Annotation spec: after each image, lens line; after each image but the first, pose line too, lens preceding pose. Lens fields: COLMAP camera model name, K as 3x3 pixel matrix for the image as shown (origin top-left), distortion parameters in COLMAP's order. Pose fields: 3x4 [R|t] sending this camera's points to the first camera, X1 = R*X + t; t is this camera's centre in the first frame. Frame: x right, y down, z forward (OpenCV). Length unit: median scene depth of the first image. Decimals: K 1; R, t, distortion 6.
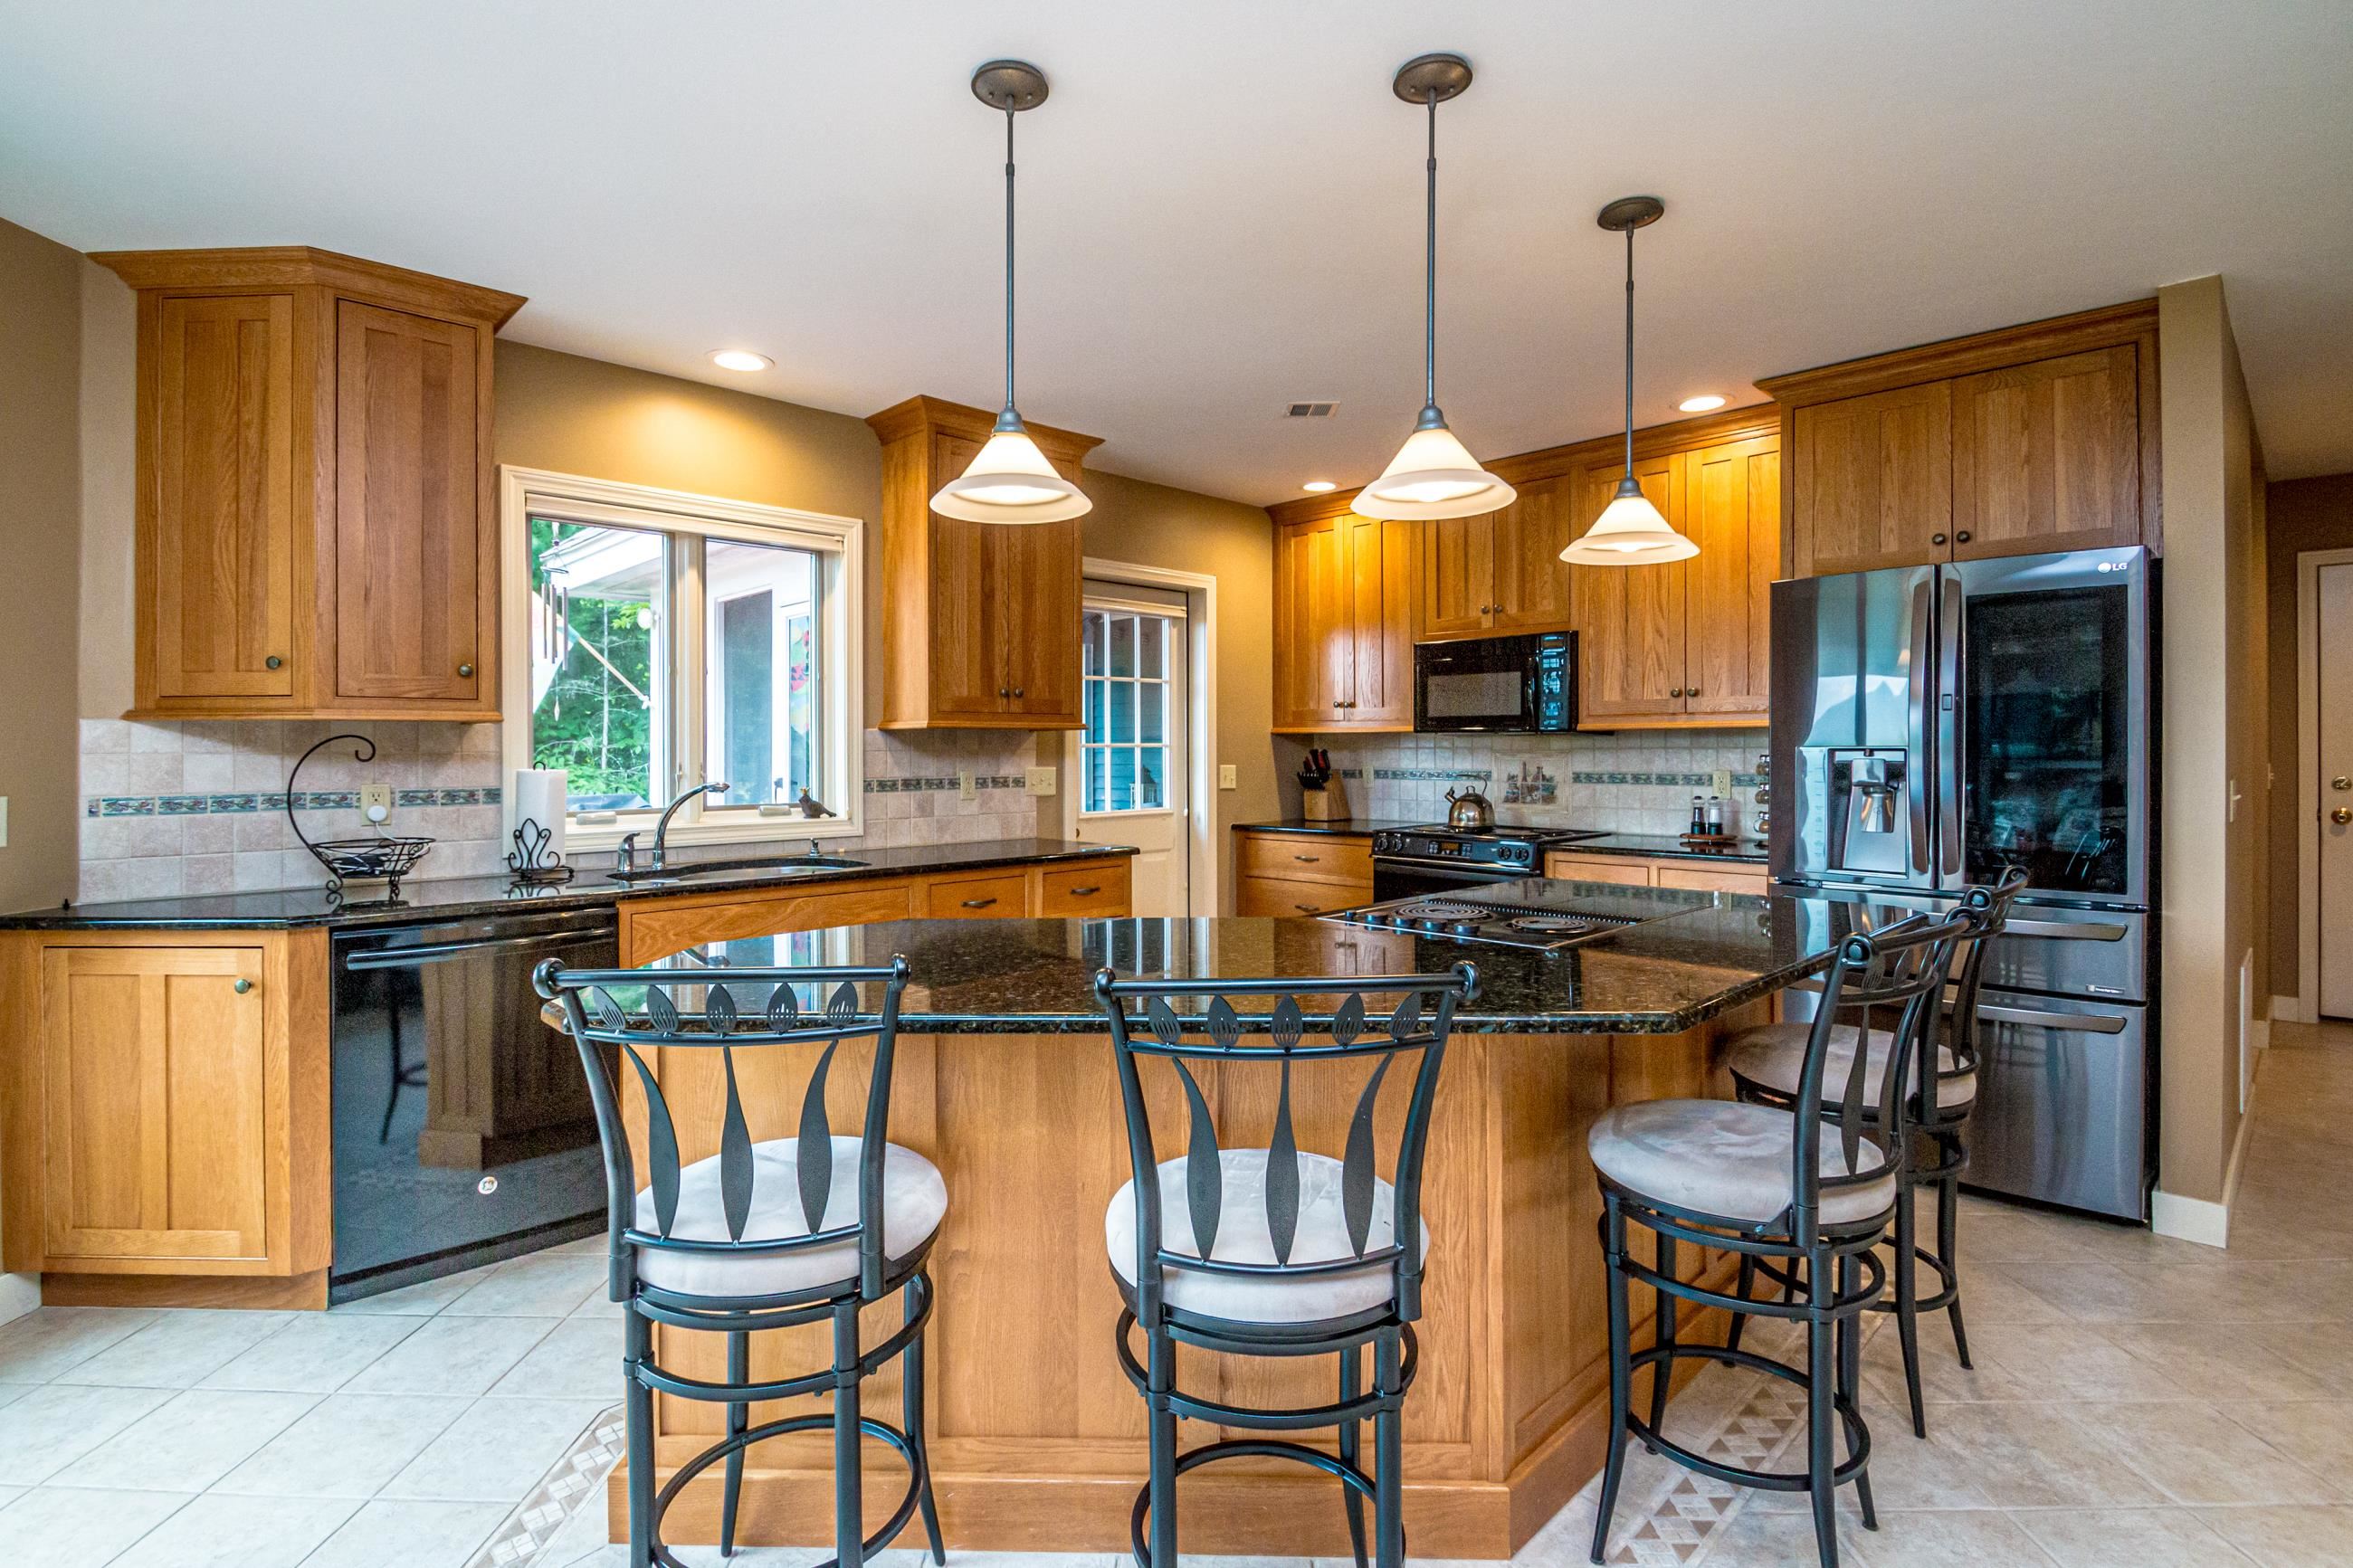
lens RADIAL K [[1113.1, 0, 1181.0], [0, 1113.1, 738.8], [0, 0, 1]] dist [-0.000828, -0.000422]
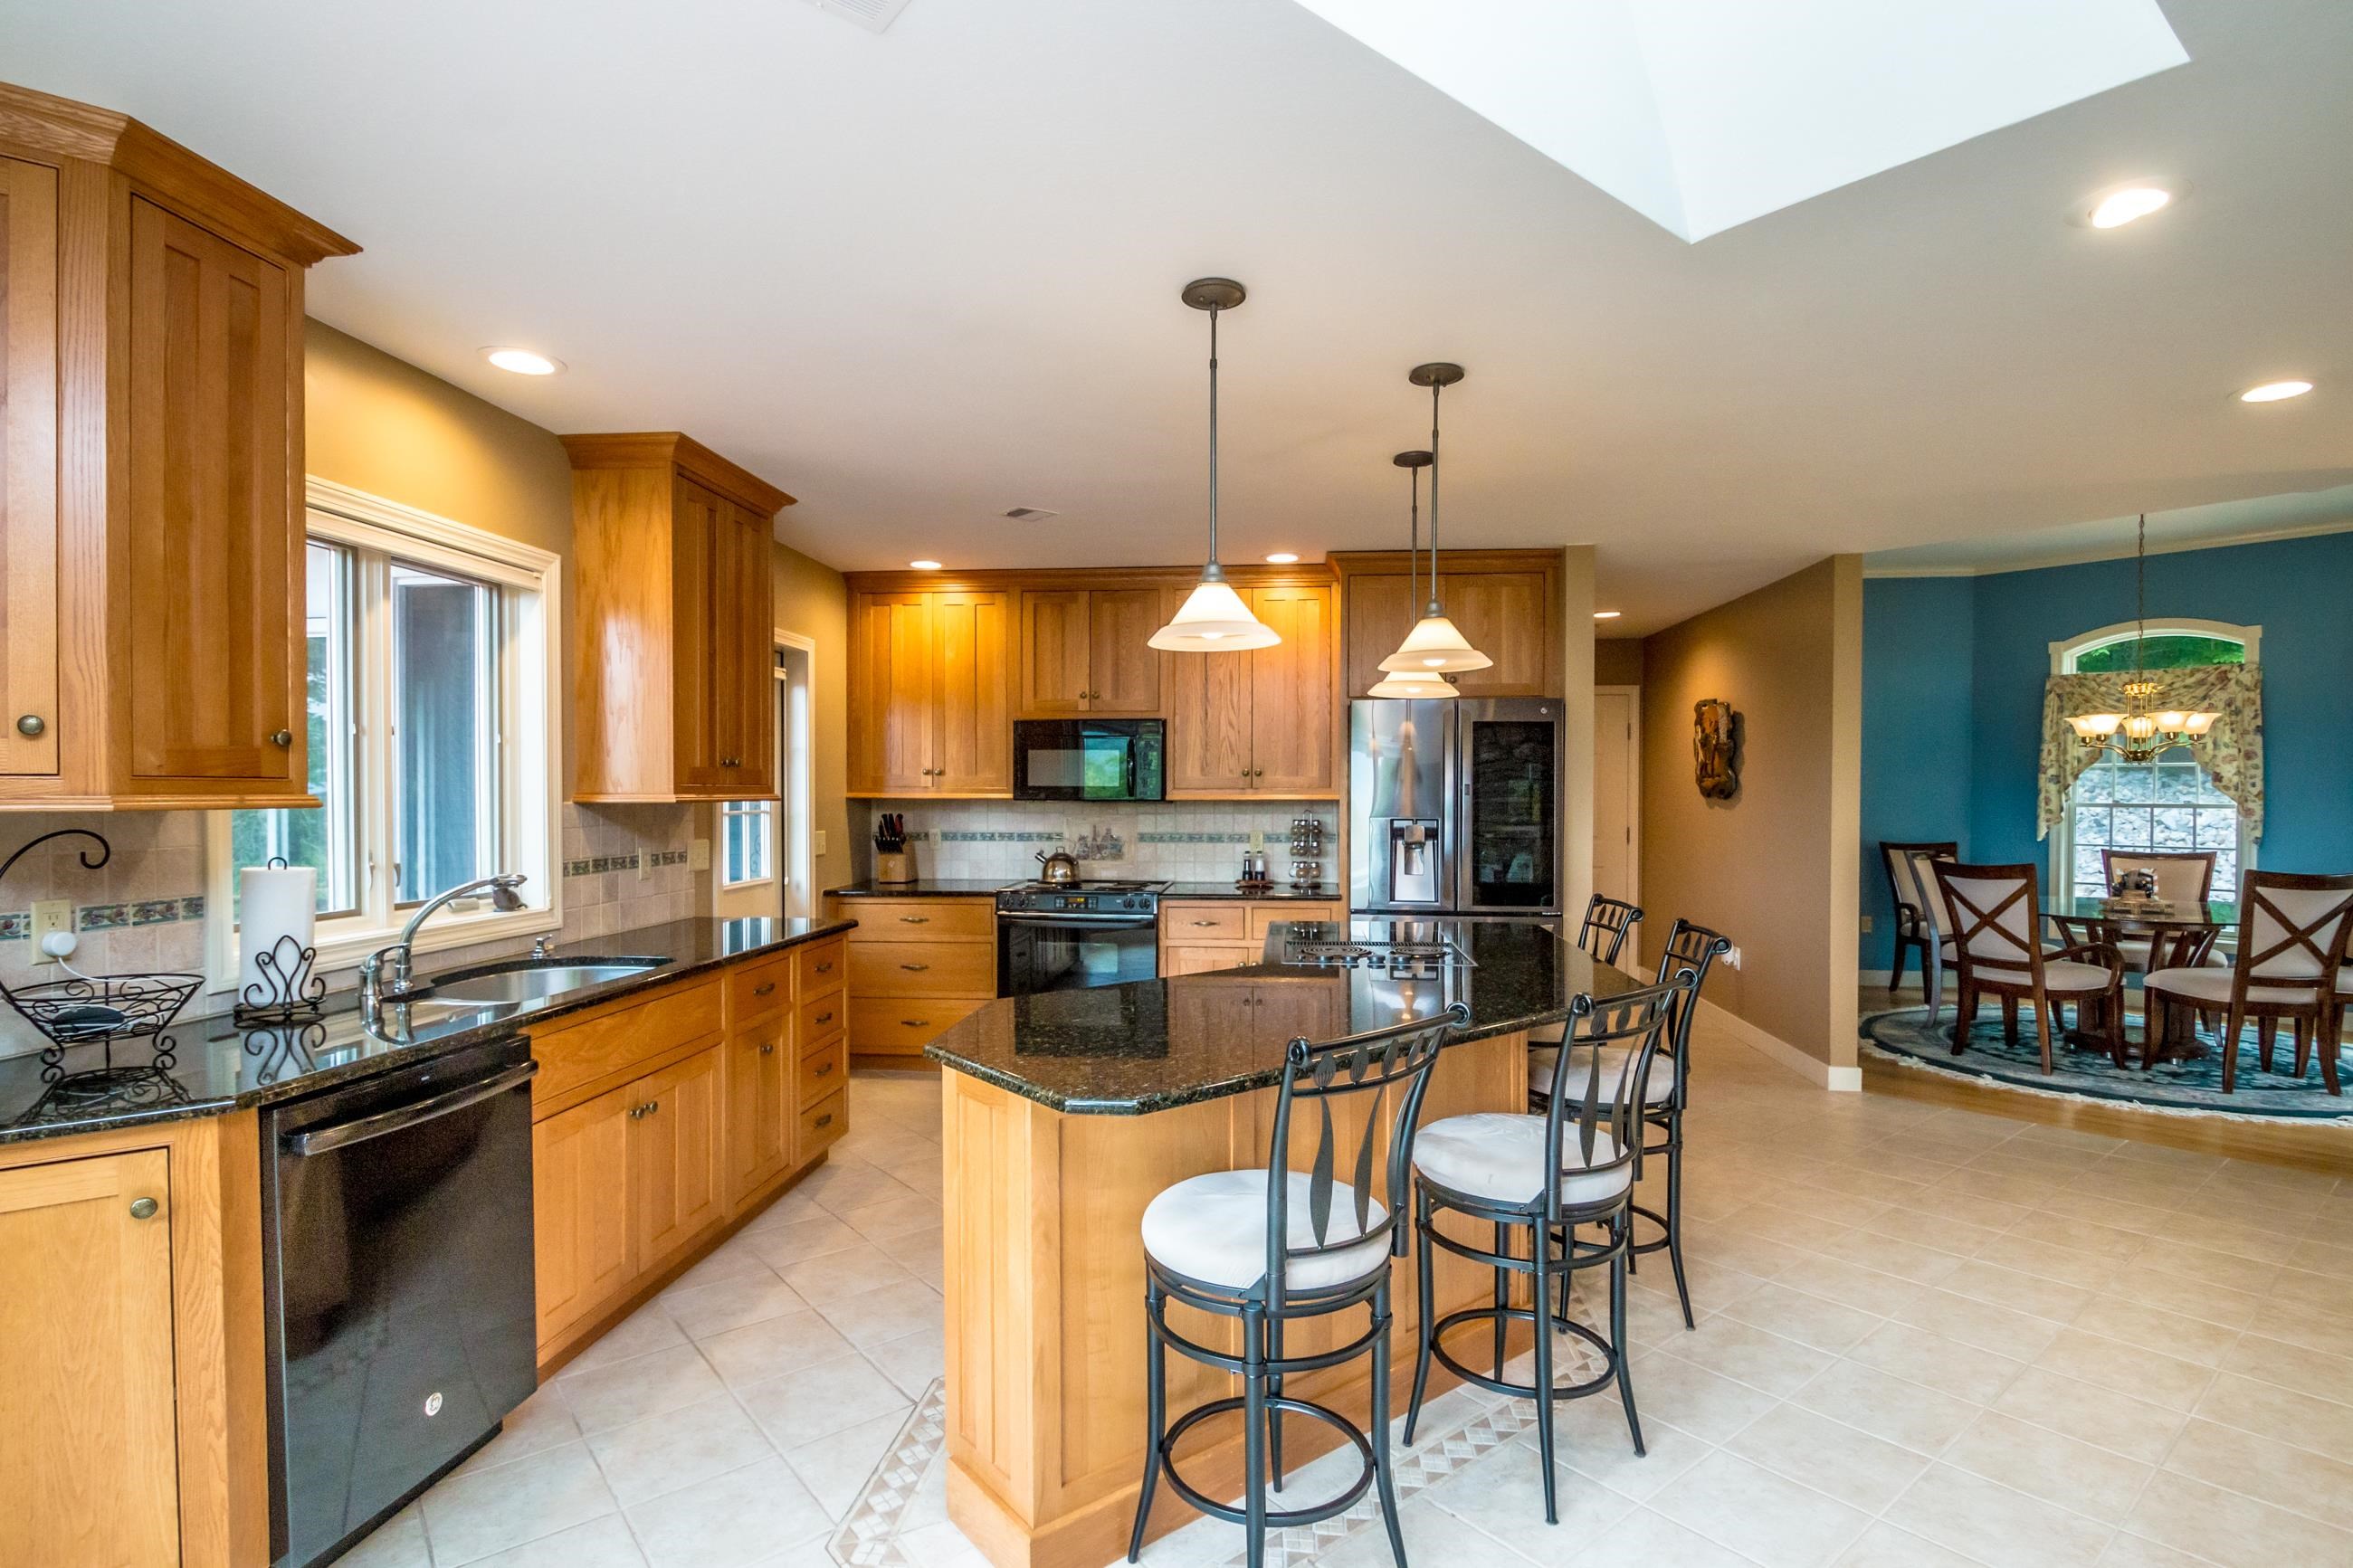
lens RADIAL K [[1136.3, 0, 1176.5], [0, 1136.3, 784.0], [0, 0, 1]] dist [-0.001753, -0.001027]
pose [[0.767026, 0.007864, 0.641568, -0.474625], [-0.008721, 0.999960, -0.001831, -0.024866], [-0.641557, -0.004190, 0.767064, 0.033840]]
